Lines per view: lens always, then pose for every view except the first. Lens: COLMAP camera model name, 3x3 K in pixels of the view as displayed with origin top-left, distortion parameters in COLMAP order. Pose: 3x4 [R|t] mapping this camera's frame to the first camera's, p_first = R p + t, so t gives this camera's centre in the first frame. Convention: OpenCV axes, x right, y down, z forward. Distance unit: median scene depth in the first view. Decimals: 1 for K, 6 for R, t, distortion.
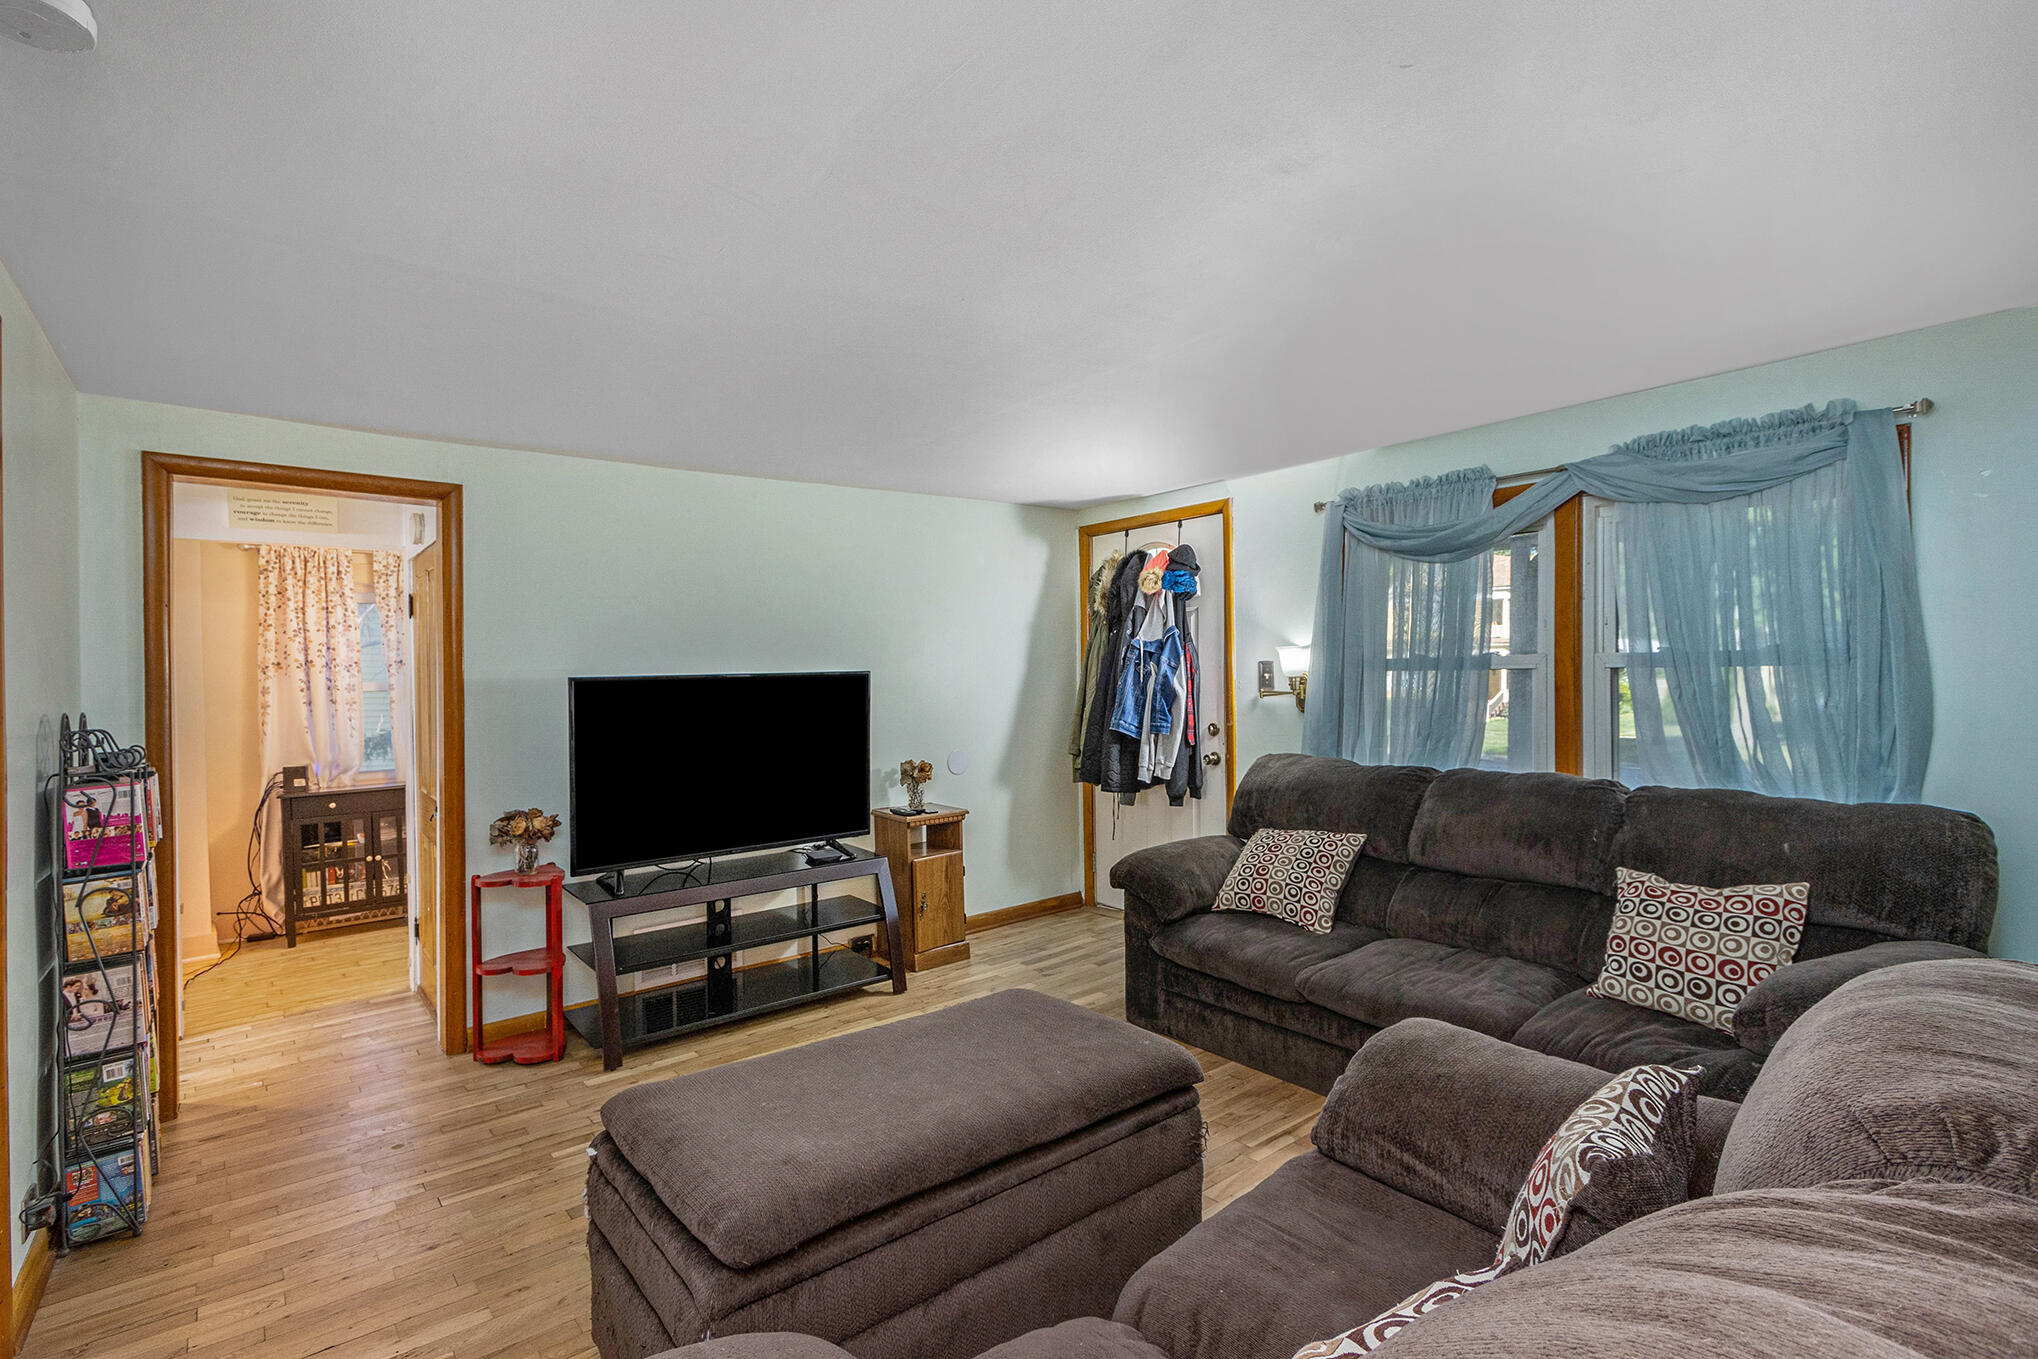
lens RADIAL K [[941.3, 0, 1019.0], [0, 941.3, 679.5], [0, 0, 1]] dist [0.000718, -0.000047]
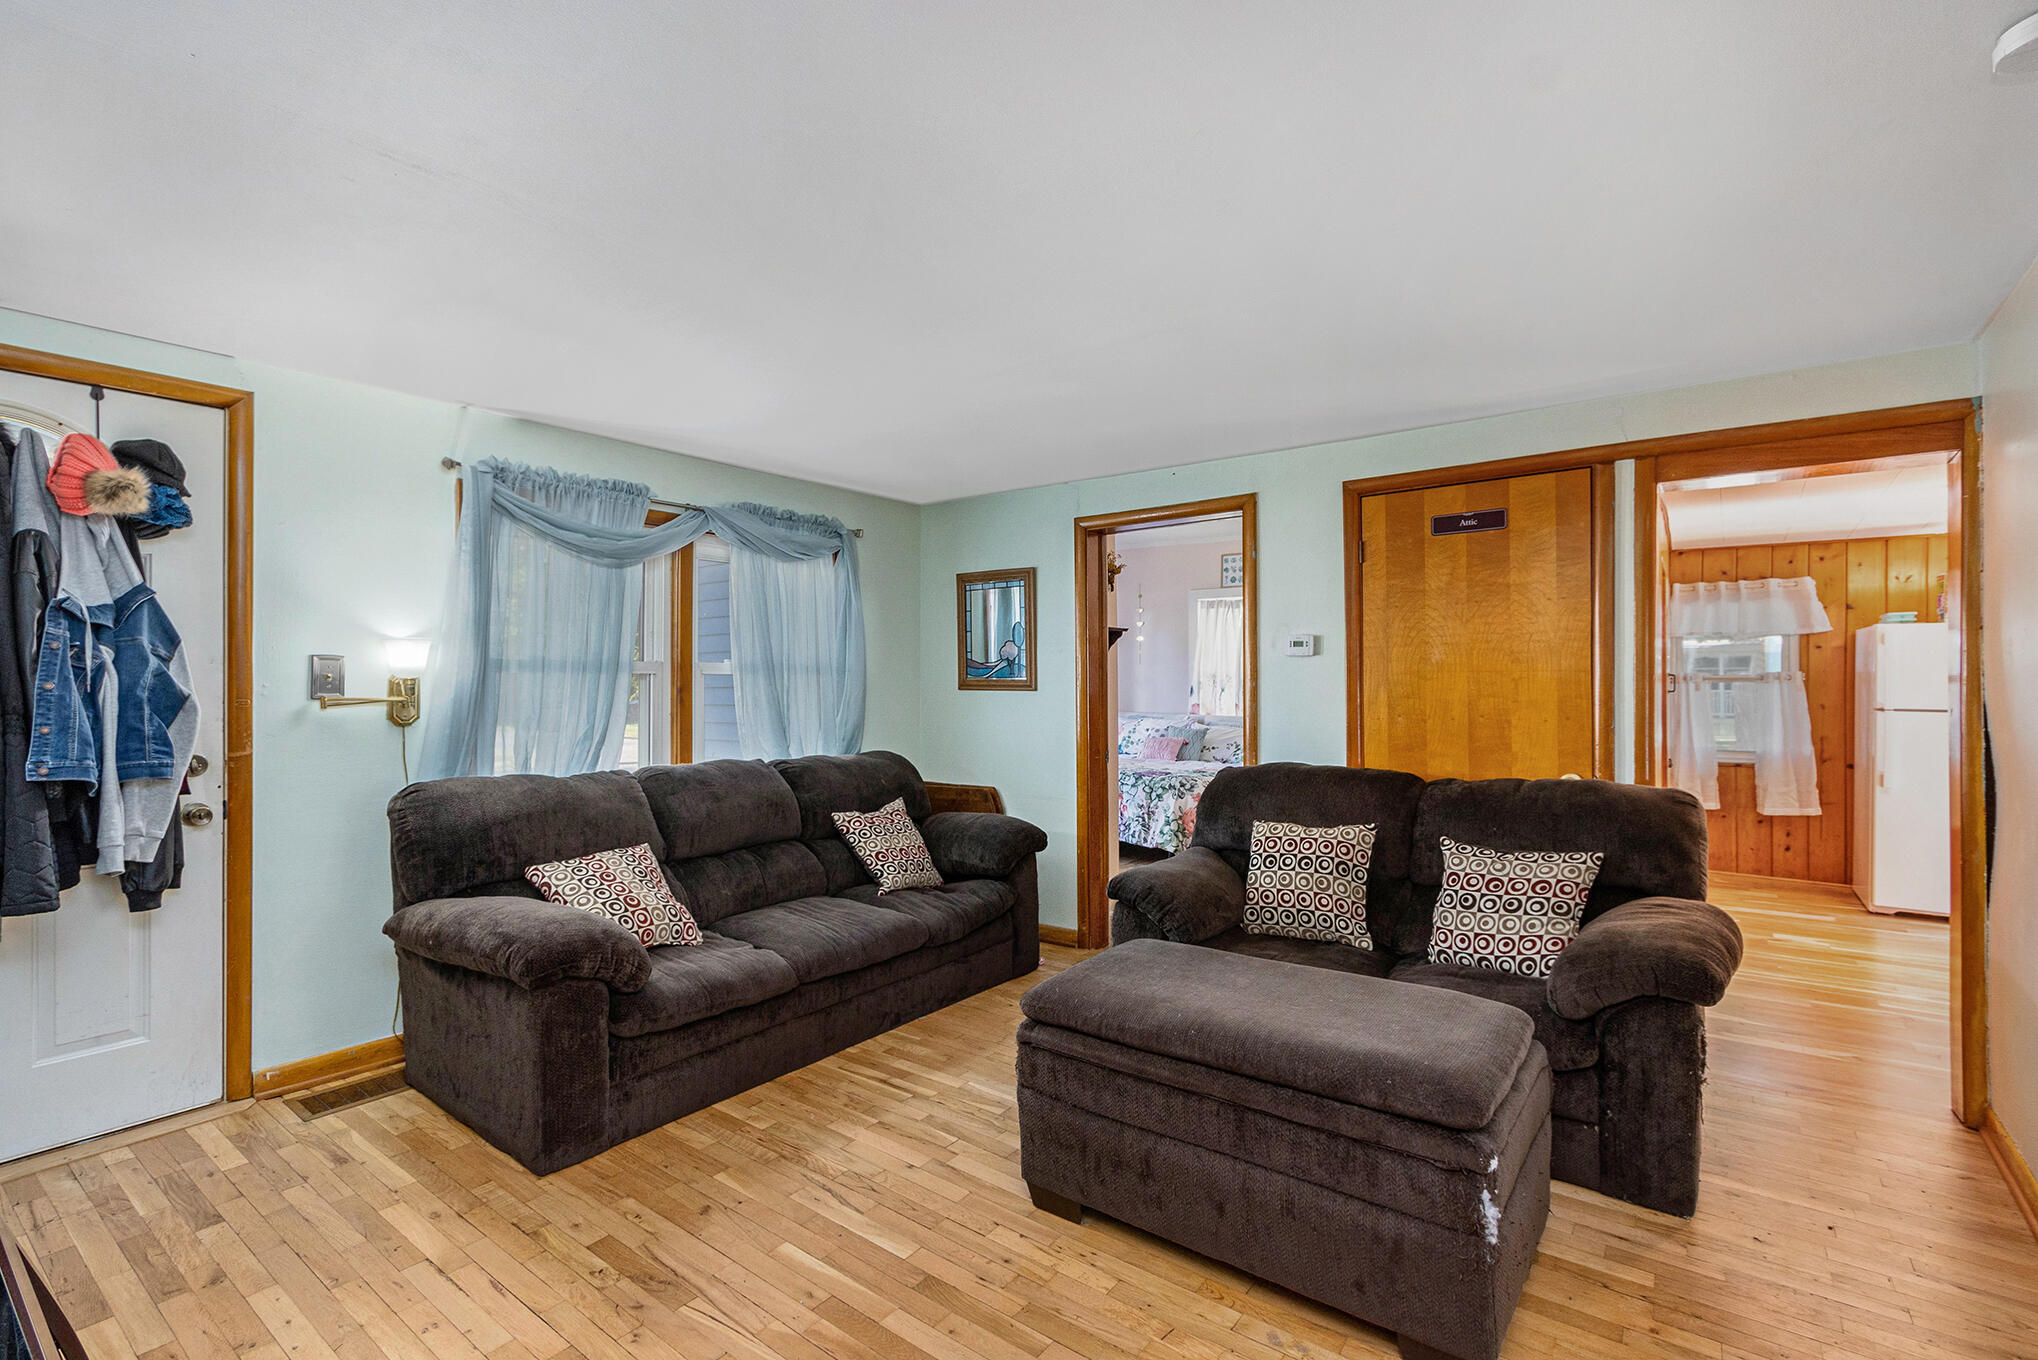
lens RADIAL K [[941.3, 0, 1019.0], [0, 941.3, 680.0], [0, 0, 1]] dist [0.000718, -0.000047]
pose [[-0.239615, 0.010544, 0.970811, -0.561663], [-0.003128, 0.999927, -0.011632, 0.005716], [-0.970863, -0.005824, -0.239564, 0.724914]]
